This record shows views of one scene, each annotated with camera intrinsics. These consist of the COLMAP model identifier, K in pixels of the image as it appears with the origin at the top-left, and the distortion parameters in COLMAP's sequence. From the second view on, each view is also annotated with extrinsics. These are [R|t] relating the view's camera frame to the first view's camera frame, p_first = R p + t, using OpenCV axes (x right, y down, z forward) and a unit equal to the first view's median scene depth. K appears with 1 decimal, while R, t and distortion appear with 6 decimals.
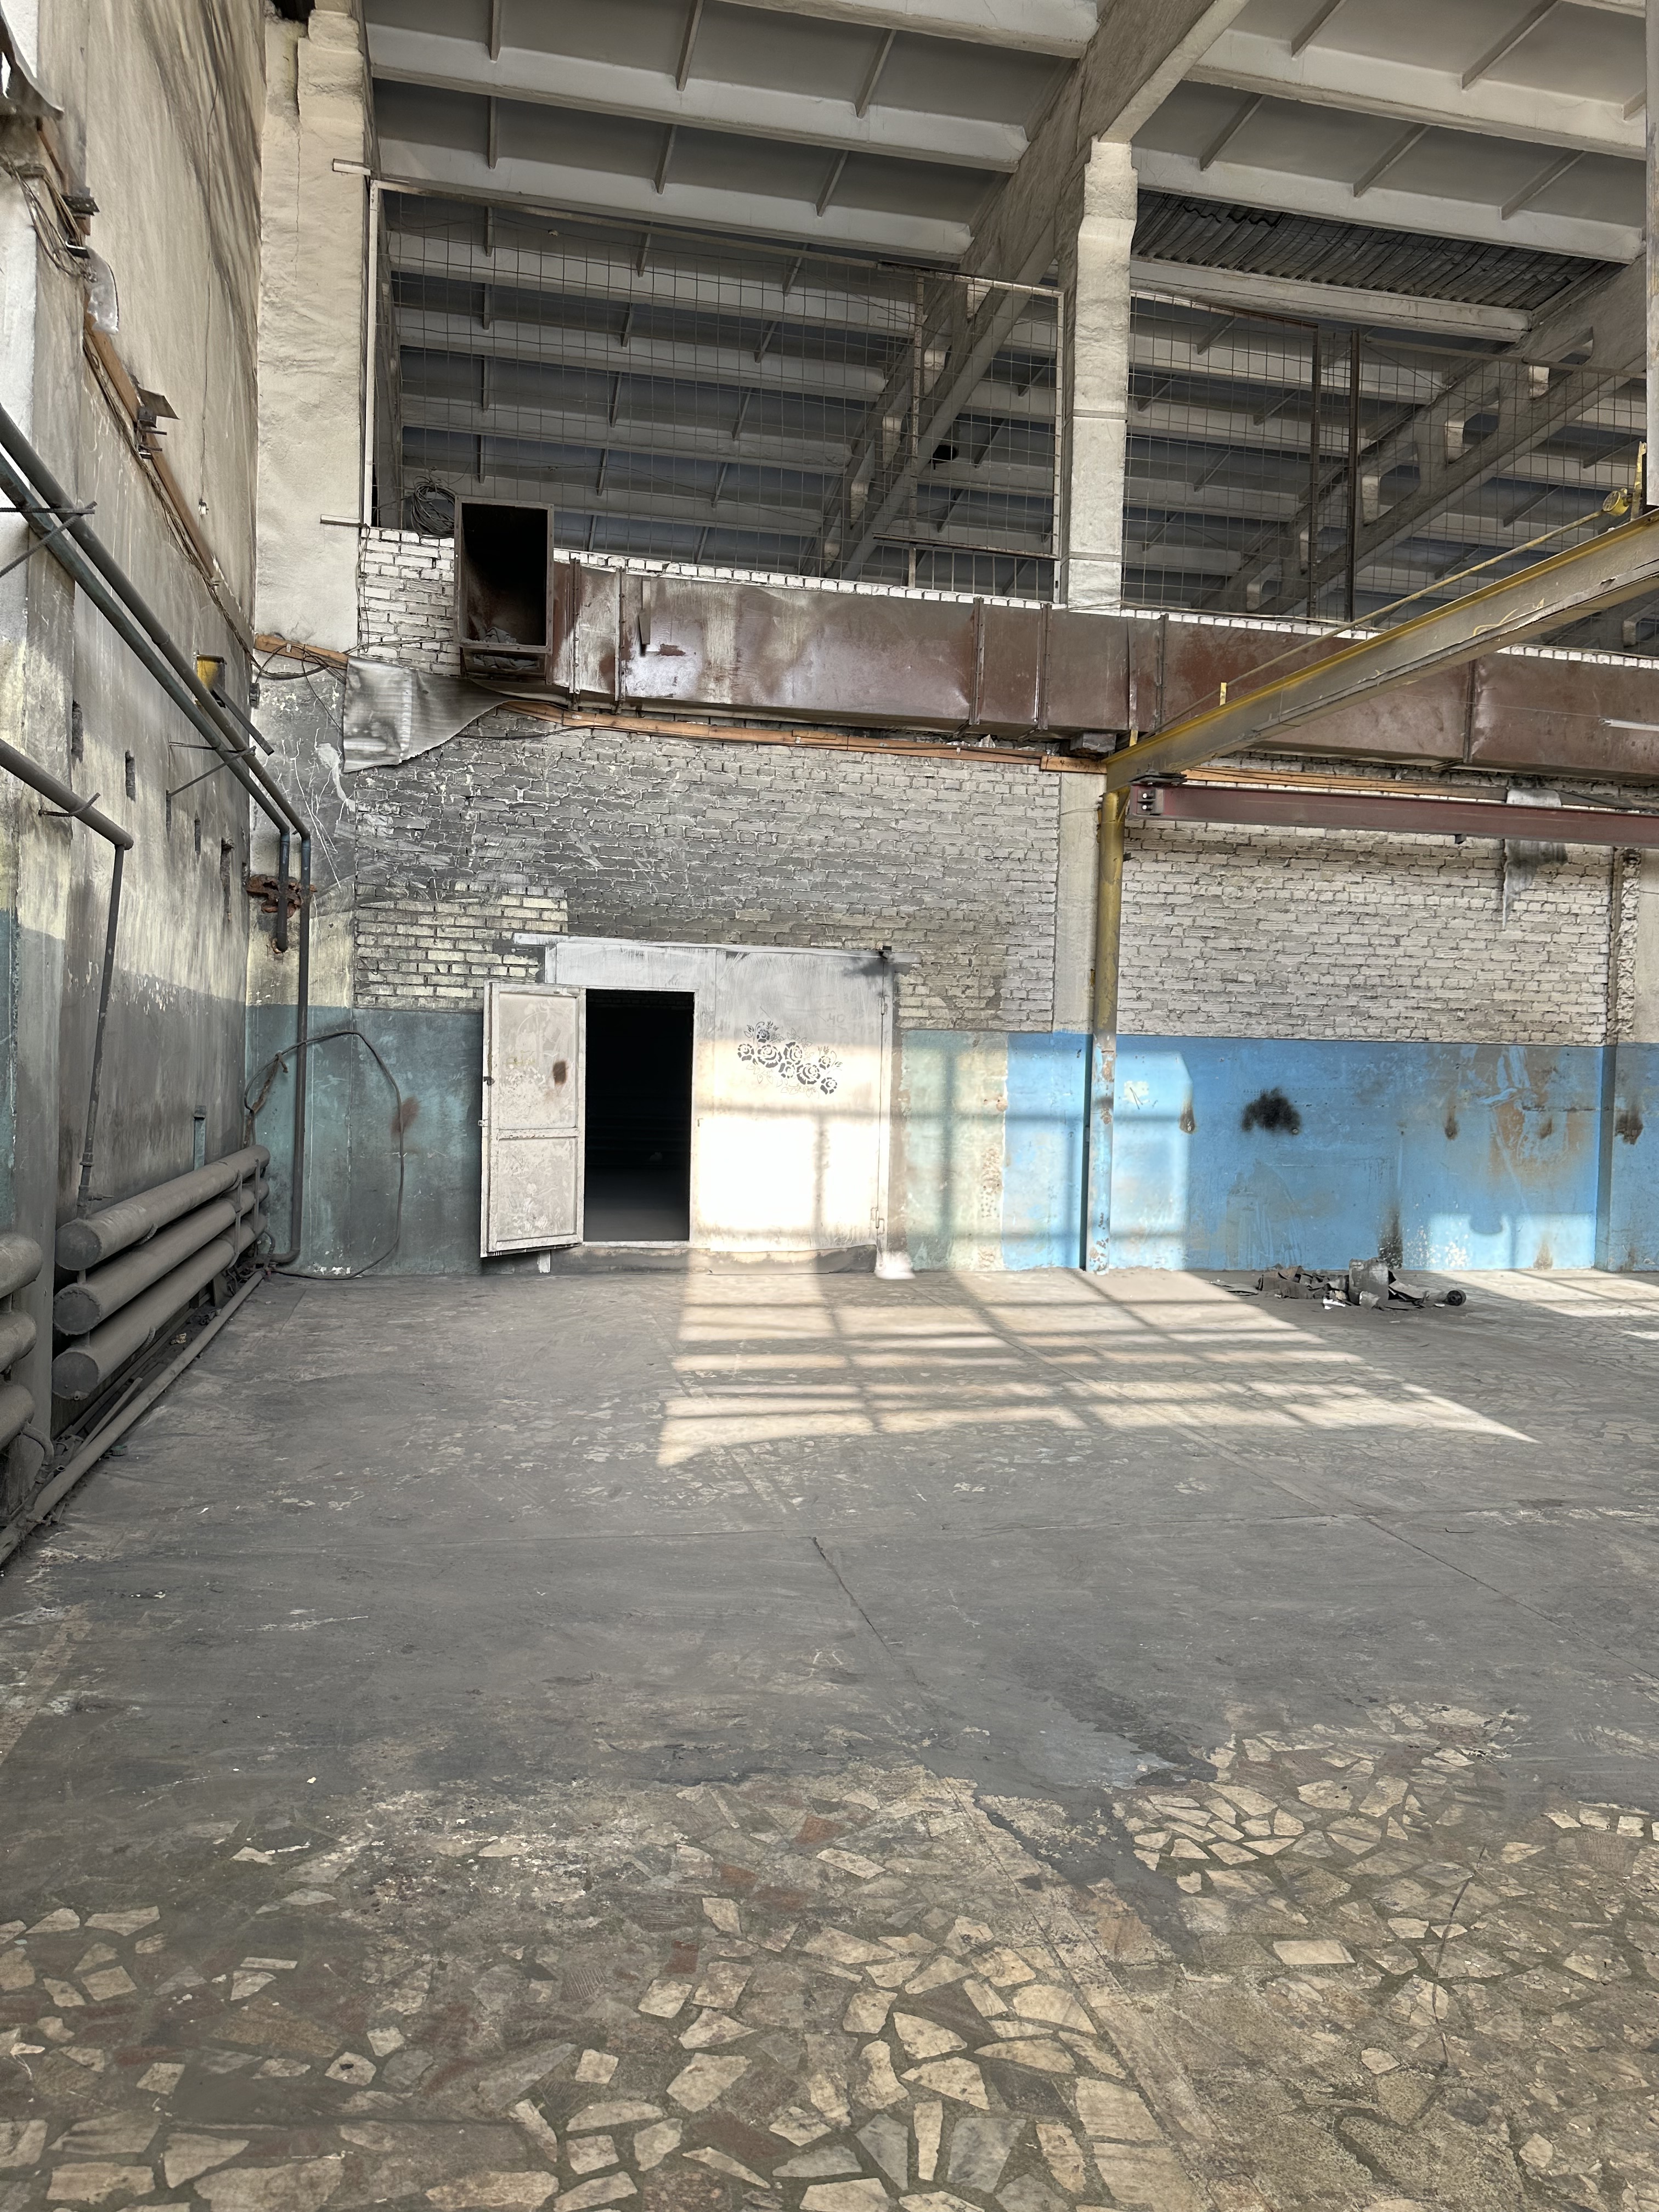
lens RADIAL K [[1553.5, 0, 825.5], [0, 1553.5, 1106.6], [0, 0, 1]] dist [0.027539, -0.022596]
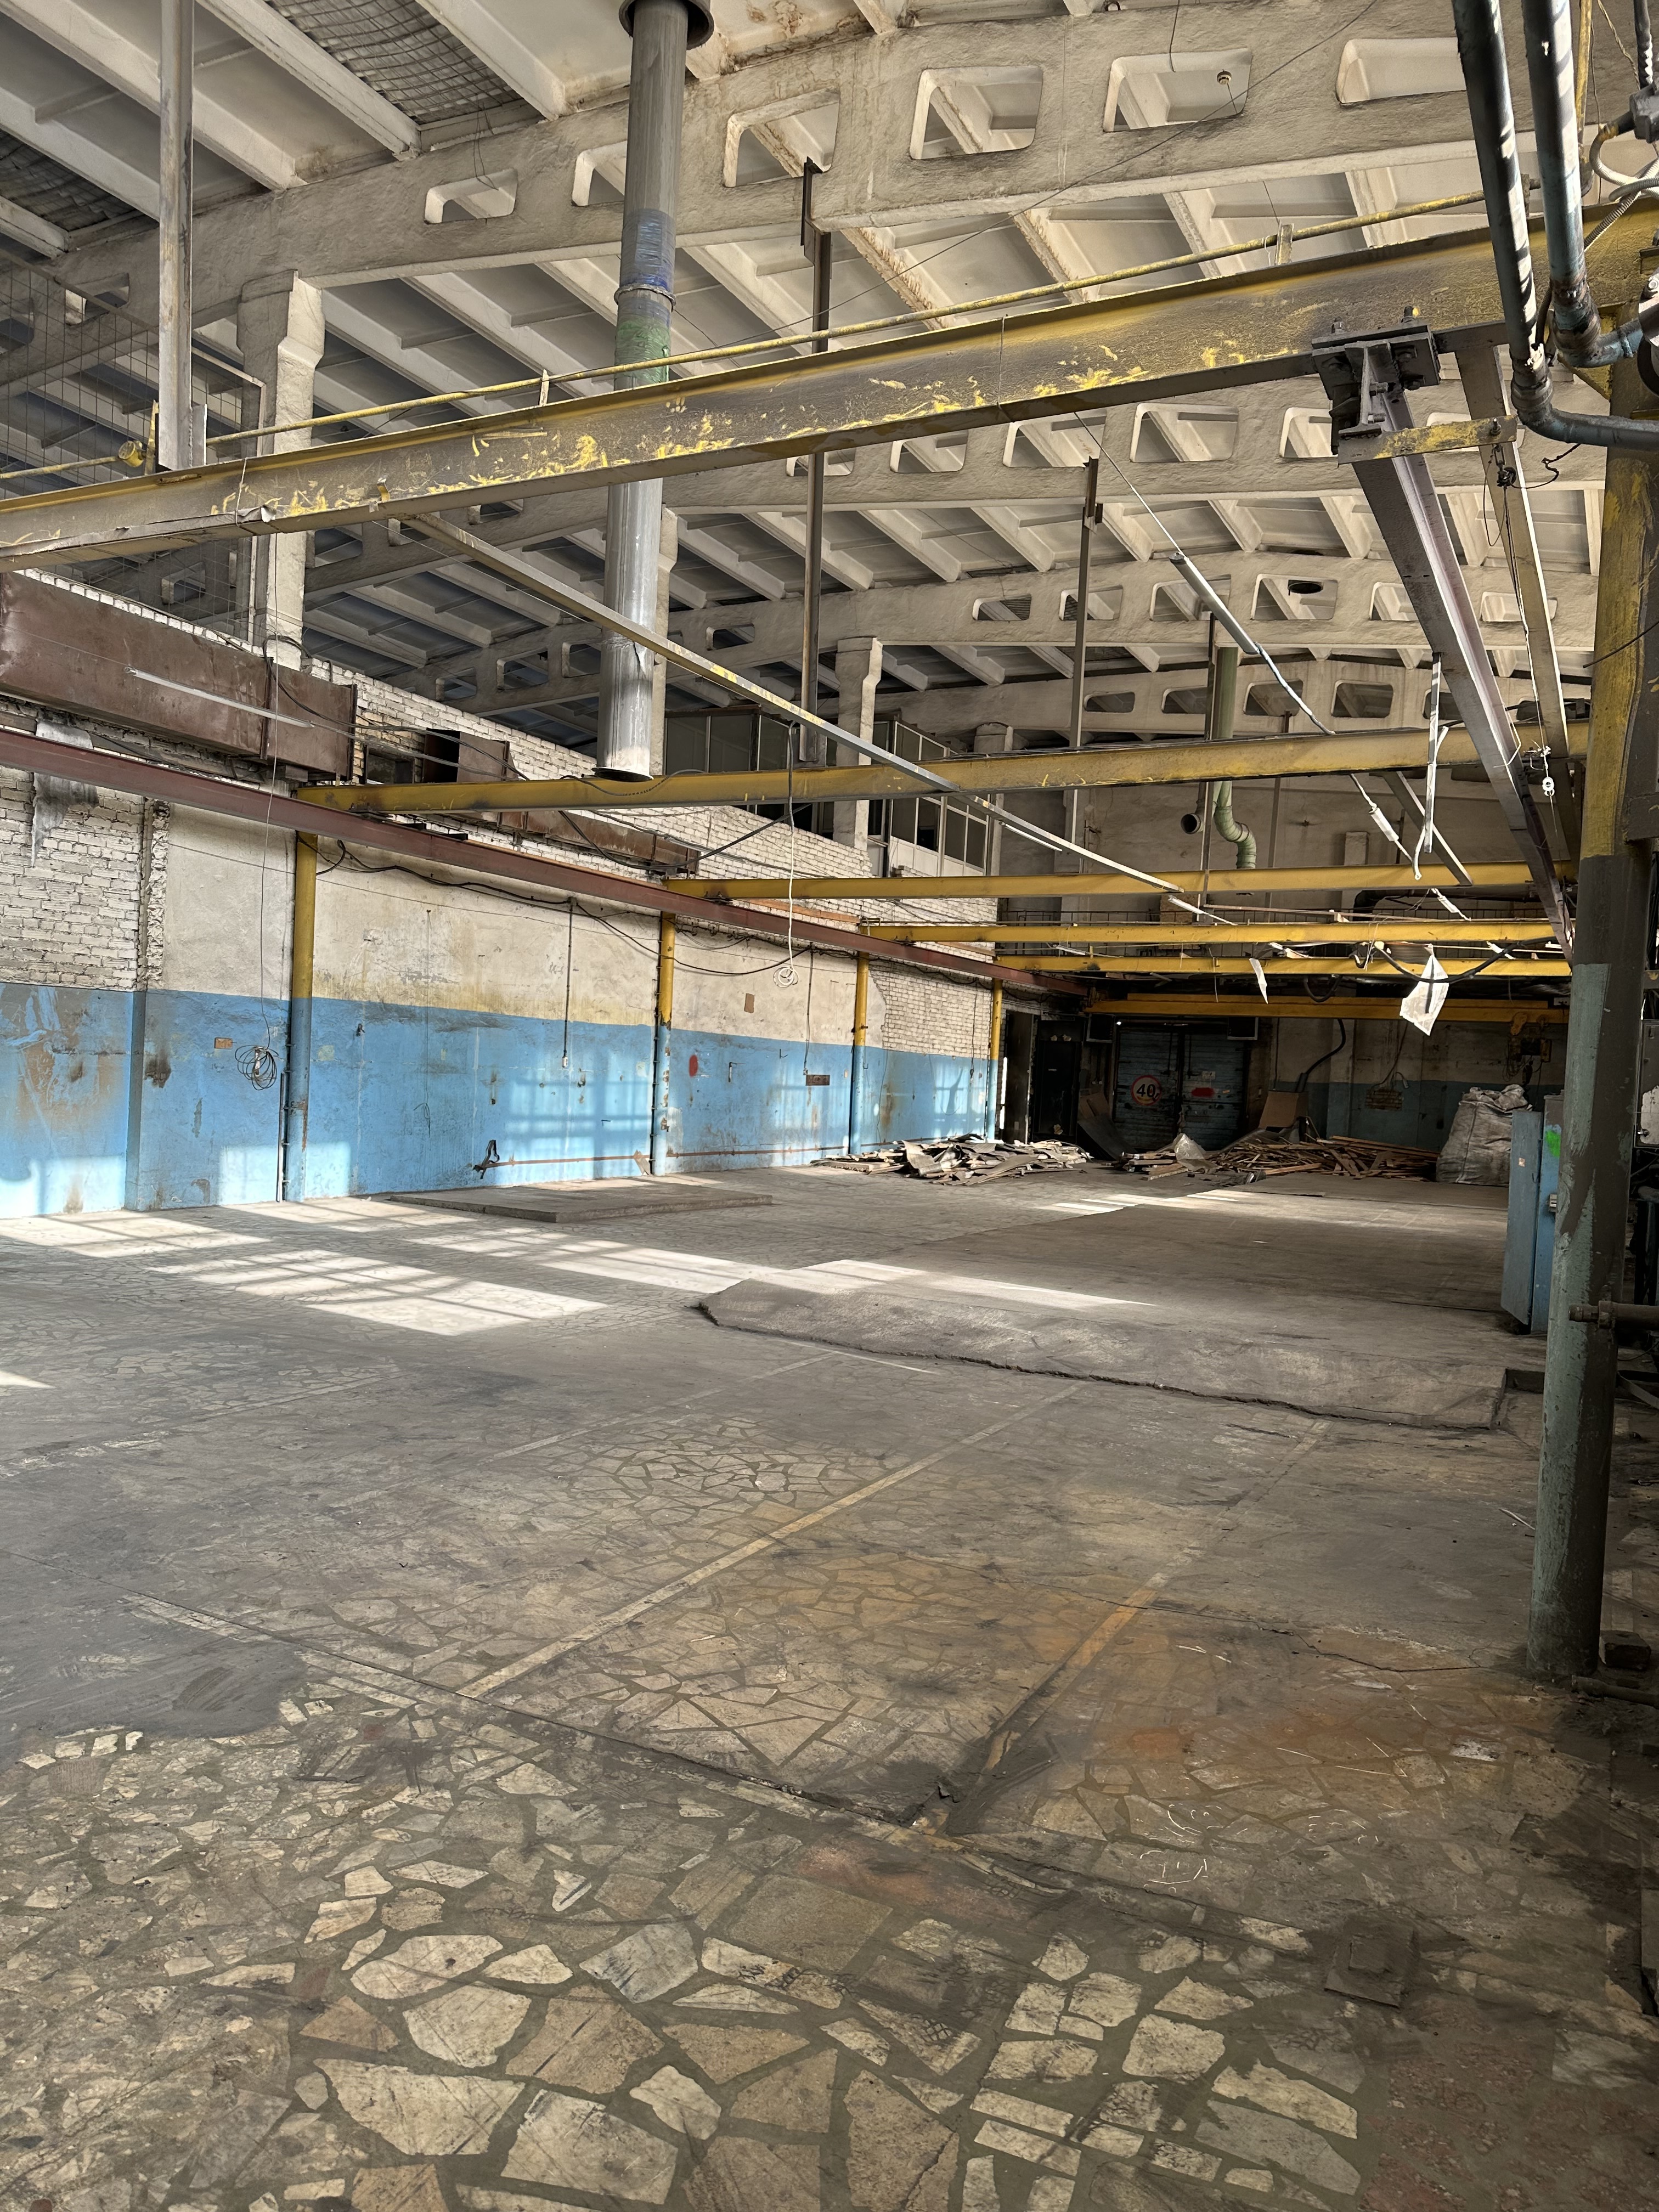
lens RADIAL K [[1553.5, 0, 815.3], [0, 1553.5, 1106.4], [0, 0, 1]] dist [0.027539, -0.022596]
pose [[0.654119, -0.009439, 0.756333, 0.017012], [-0.017038, 0.999485, 0.027209, 0.000987], [-0.756200, -0.030685, 0.653621, -0.006305]]
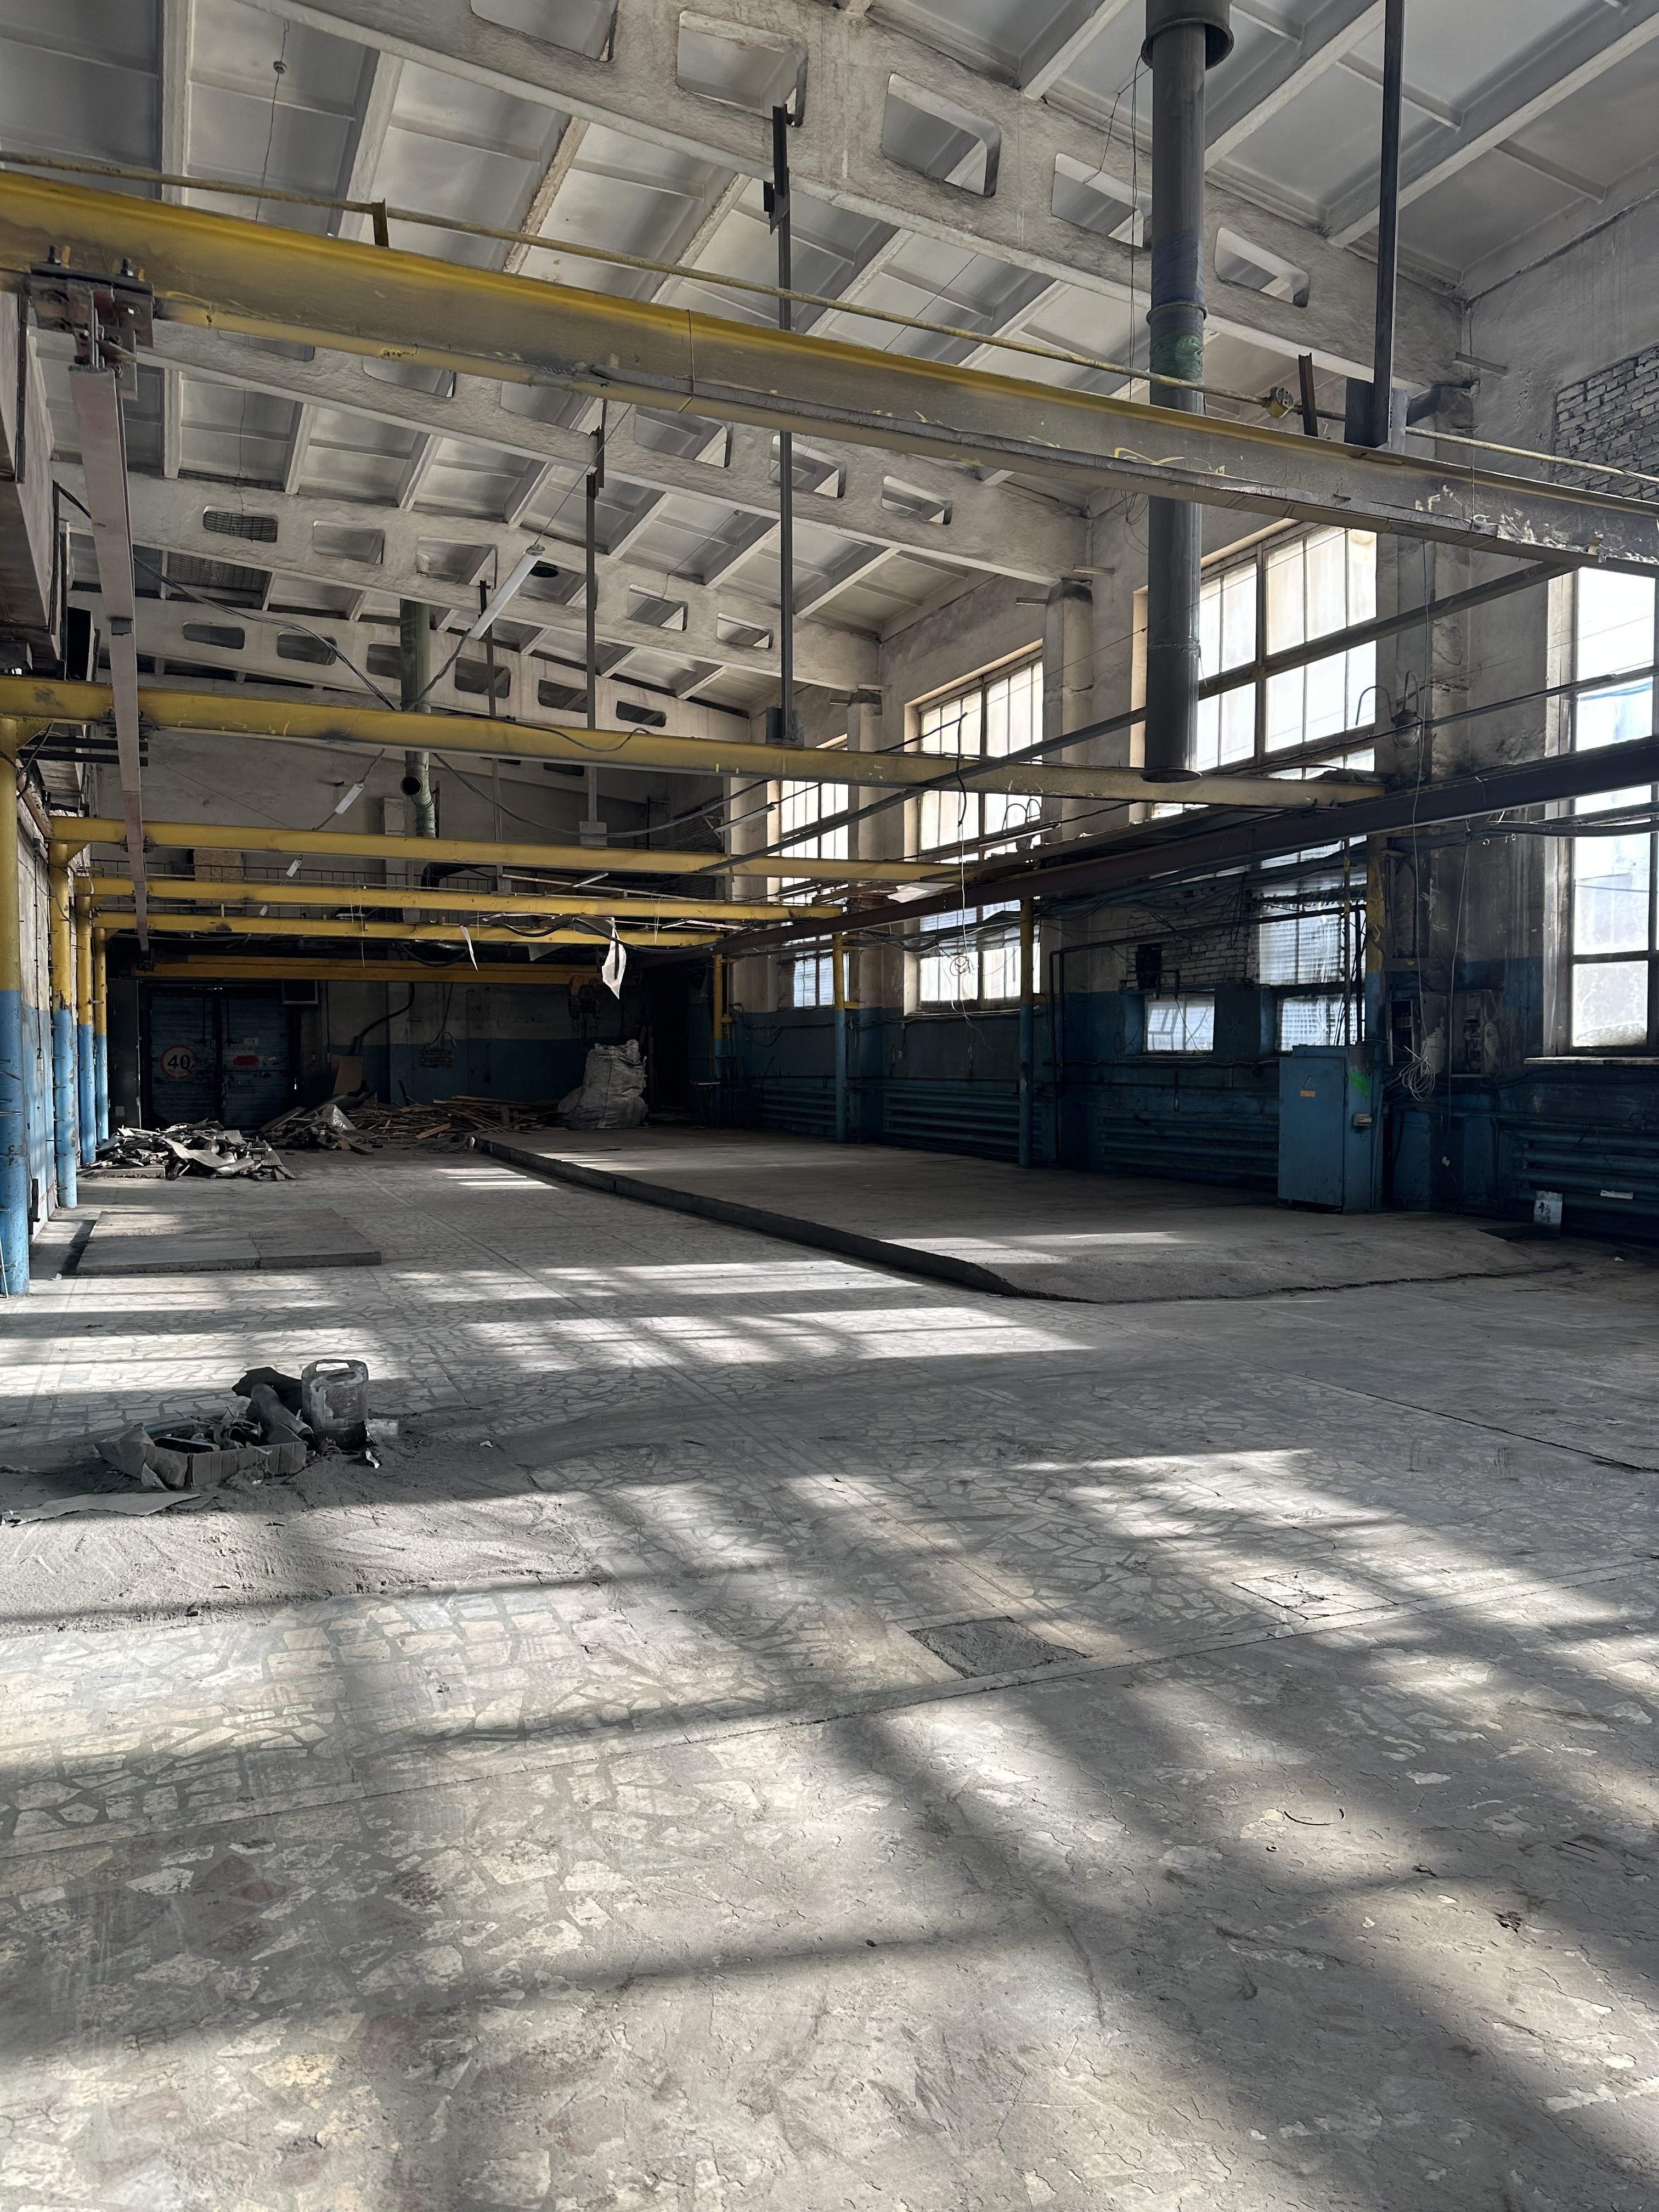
lens RADIAL K [[1553.5, 0, 840.1], [0, 1553.5, 1113.3], [0, 0, 1]] dist [0.027539, -0.022596]
pose [[-0.180529, -0.058584, 0.981823, -0.266143], [0.018929, 0.997833, 0.063020, -0.024750], [-0.983387, 0.029962, -0.179029, 1.037406]]
